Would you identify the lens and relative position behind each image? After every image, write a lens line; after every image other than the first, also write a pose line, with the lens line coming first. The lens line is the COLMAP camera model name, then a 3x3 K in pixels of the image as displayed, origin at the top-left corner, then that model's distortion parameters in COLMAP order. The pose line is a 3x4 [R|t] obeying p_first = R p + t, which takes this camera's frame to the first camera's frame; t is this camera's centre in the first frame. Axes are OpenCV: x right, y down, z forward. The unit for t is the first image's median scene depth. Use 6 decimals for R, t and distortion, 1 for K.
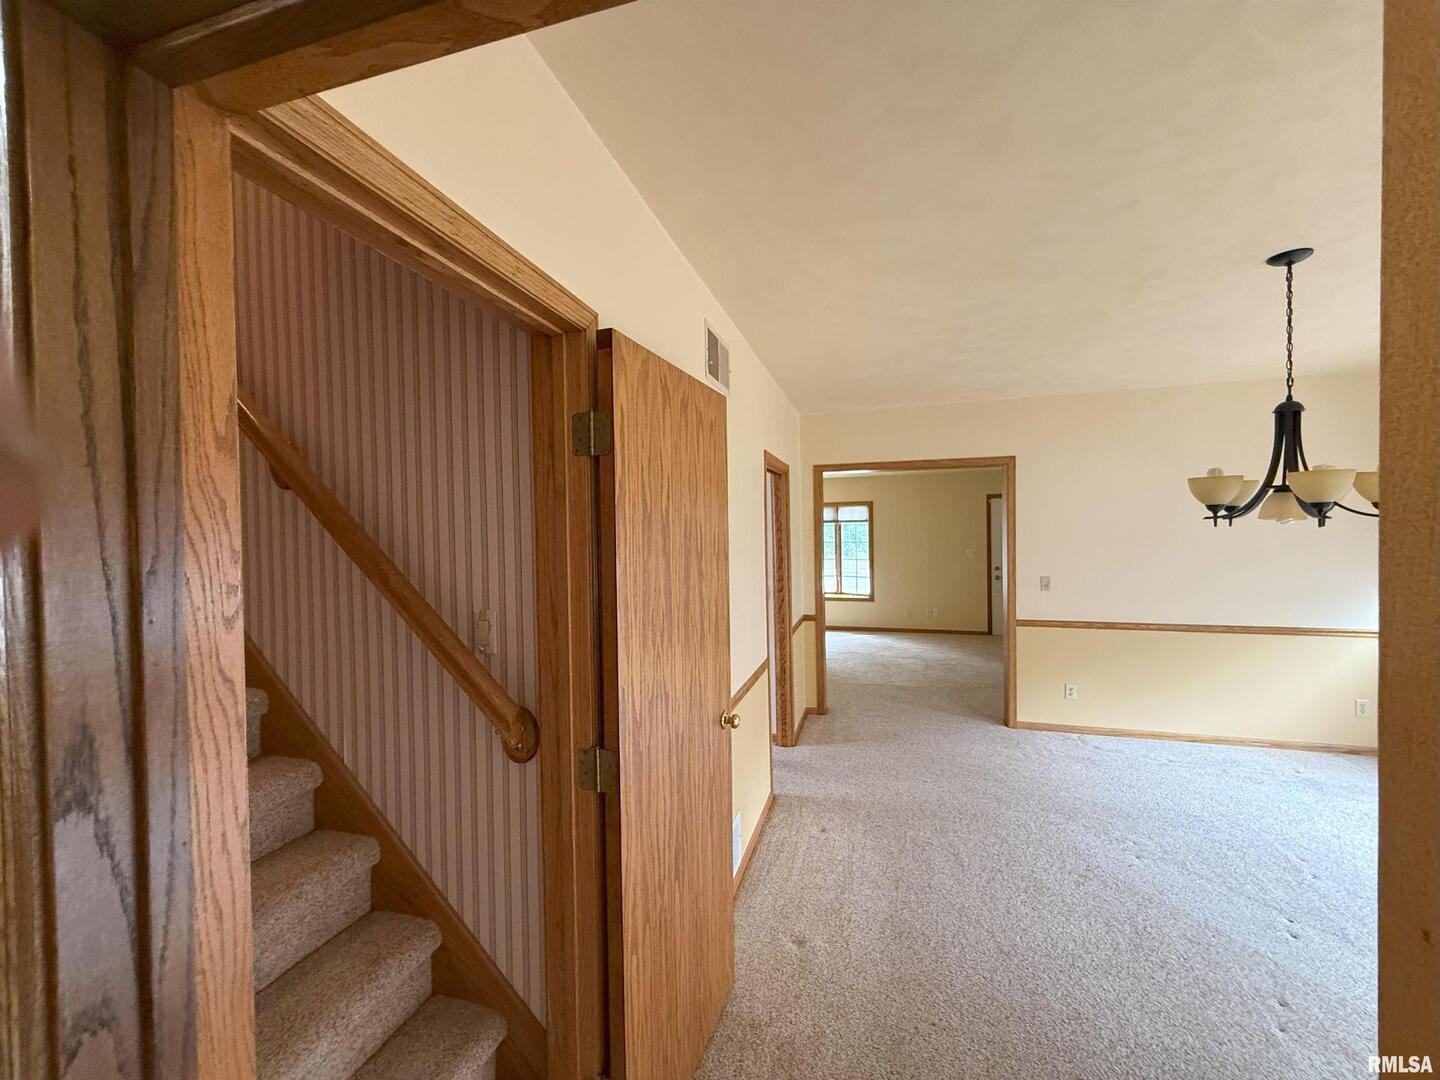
lens RADIAL K [[579.5, 0, 720.0], [0, 579.5, 540.0], [0, 0, 1]] dist [-0.000862, -0.000082]
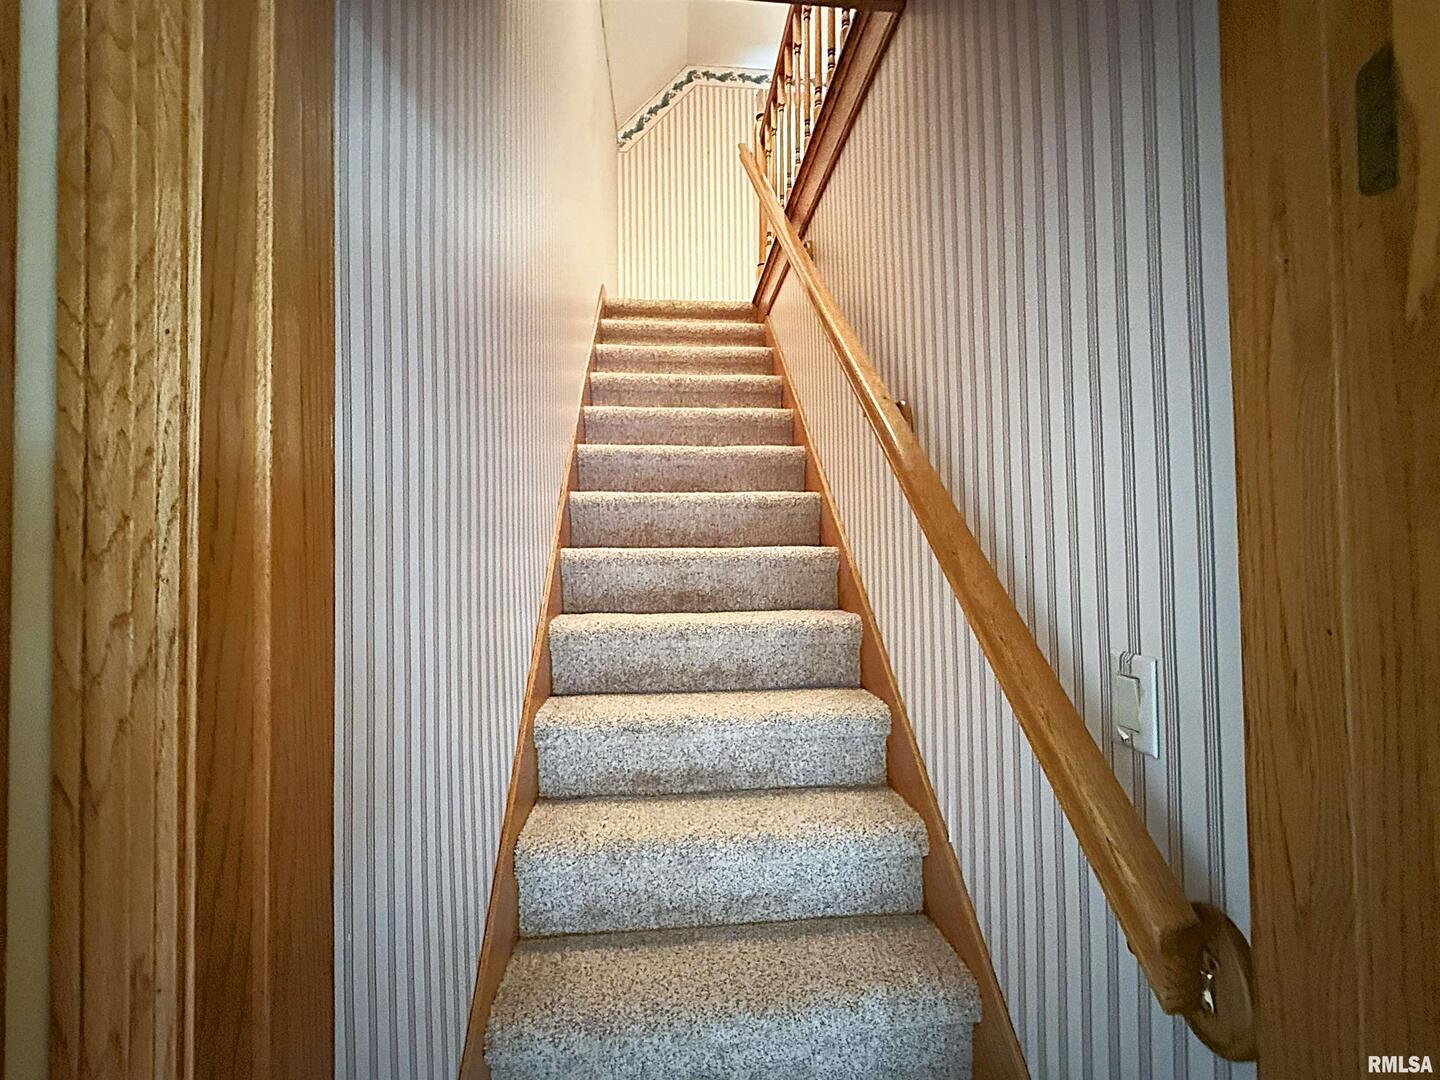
lens RADIAL K [[607.3, 0, 720.0], [0, 607.3, 540.0], [0, 0, 1]] dist [-0.001301, 0.000045]
pose [[0.359462, -0.004313, -0.933150, -0.091304], [-0.016461, 0.999804, -0.010962, 0.050745], [0.933015, 0.019301, 0.359320, 0.640761]]
